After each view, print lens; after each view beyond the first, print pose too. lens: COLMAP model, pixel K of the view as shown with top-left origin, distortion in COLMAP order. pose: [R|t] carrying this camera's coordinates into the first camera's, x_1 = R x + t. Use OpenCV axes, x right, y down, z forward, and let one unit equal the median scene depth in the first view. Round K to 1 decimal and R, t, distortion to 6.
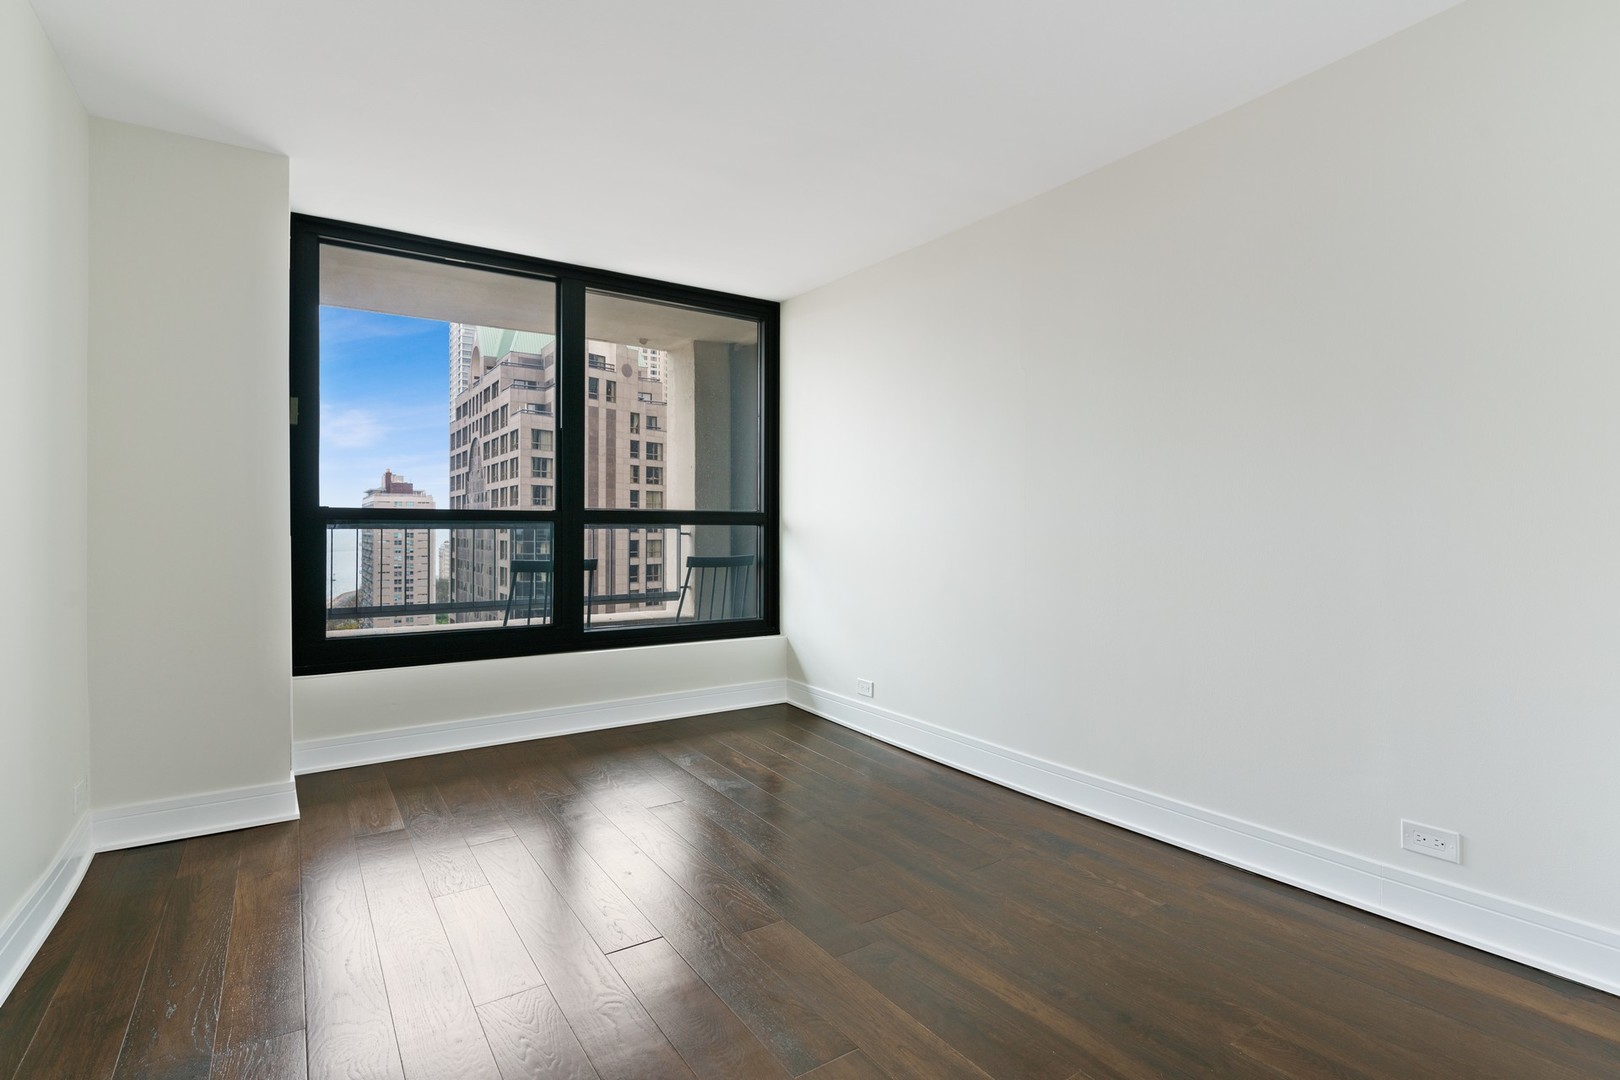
lens RADIAL K [[782.5, 0, 804.0], [0, 782.5, 523.4], [0, 0, 1]] dist [-0.001097, 0.000273]
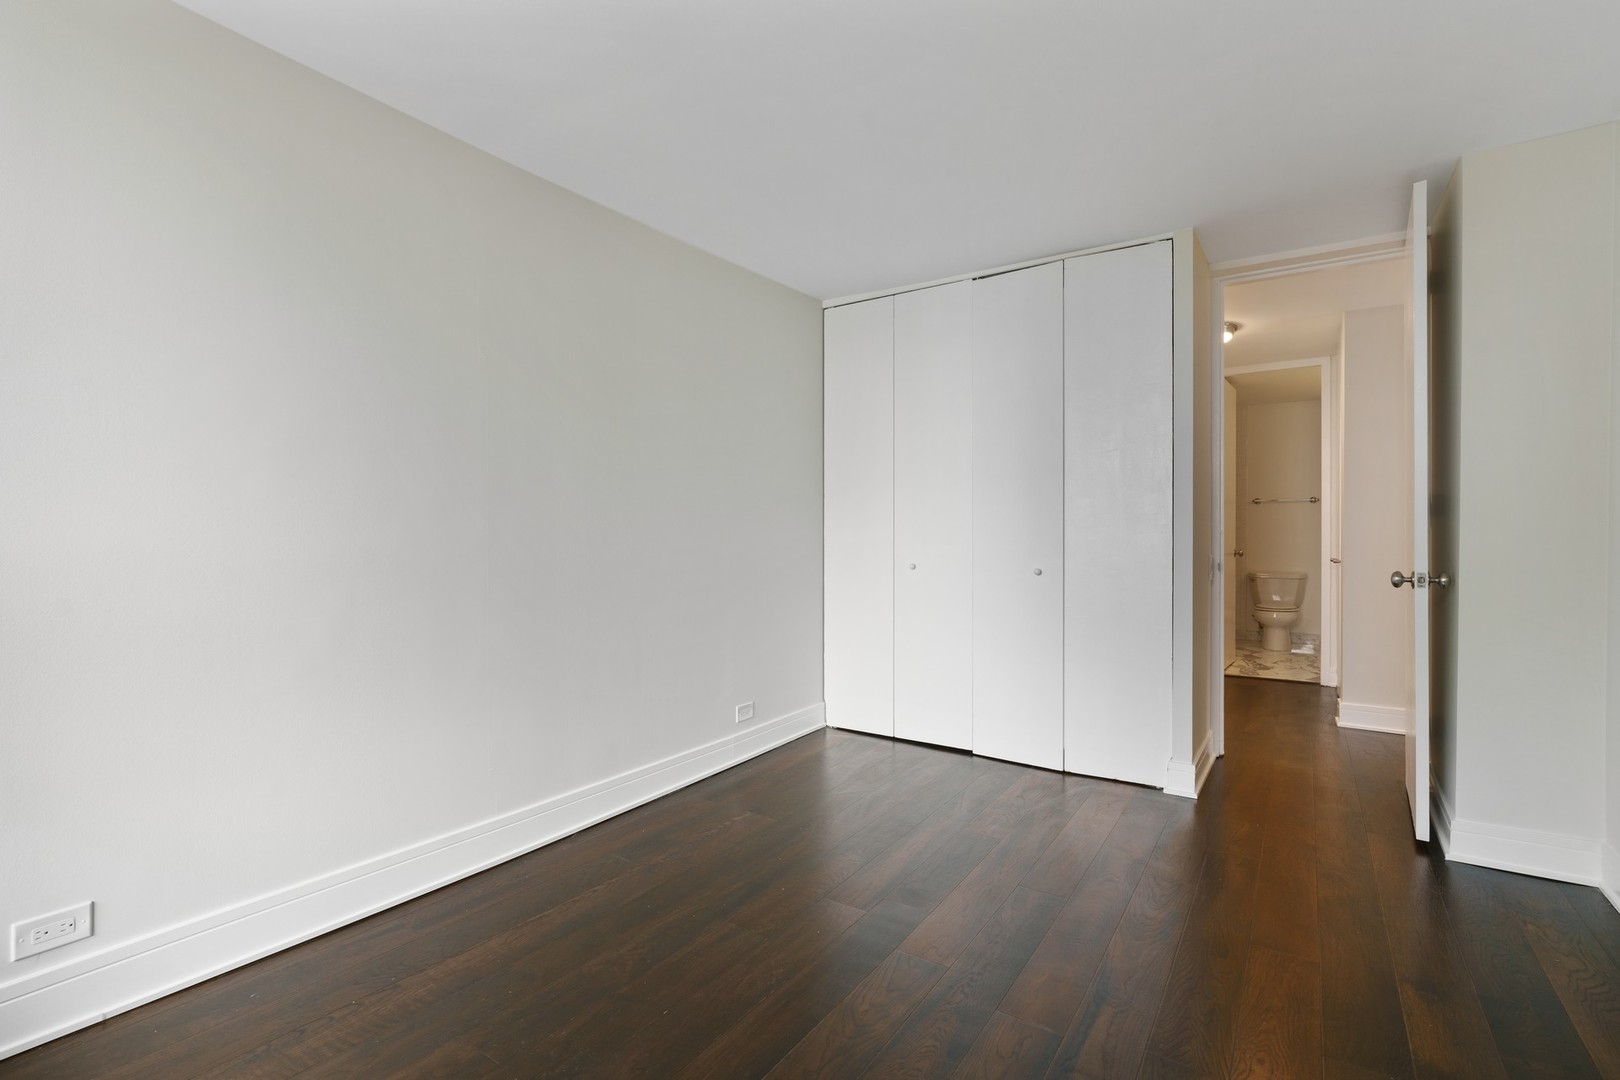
lens RADIAL K [[726.4, 0, 806.5], [0, 726.4, 535.7], [0, 0, 1]] dist [-0.013068, 0.006050]
pose [[-0.364970, -0.002396, 0.931016, -0.566937], [-0.004893, 0.999988, 0.000655, -0.006091], [-0.931006, -0.004316, -0.364977, 1.000058]]
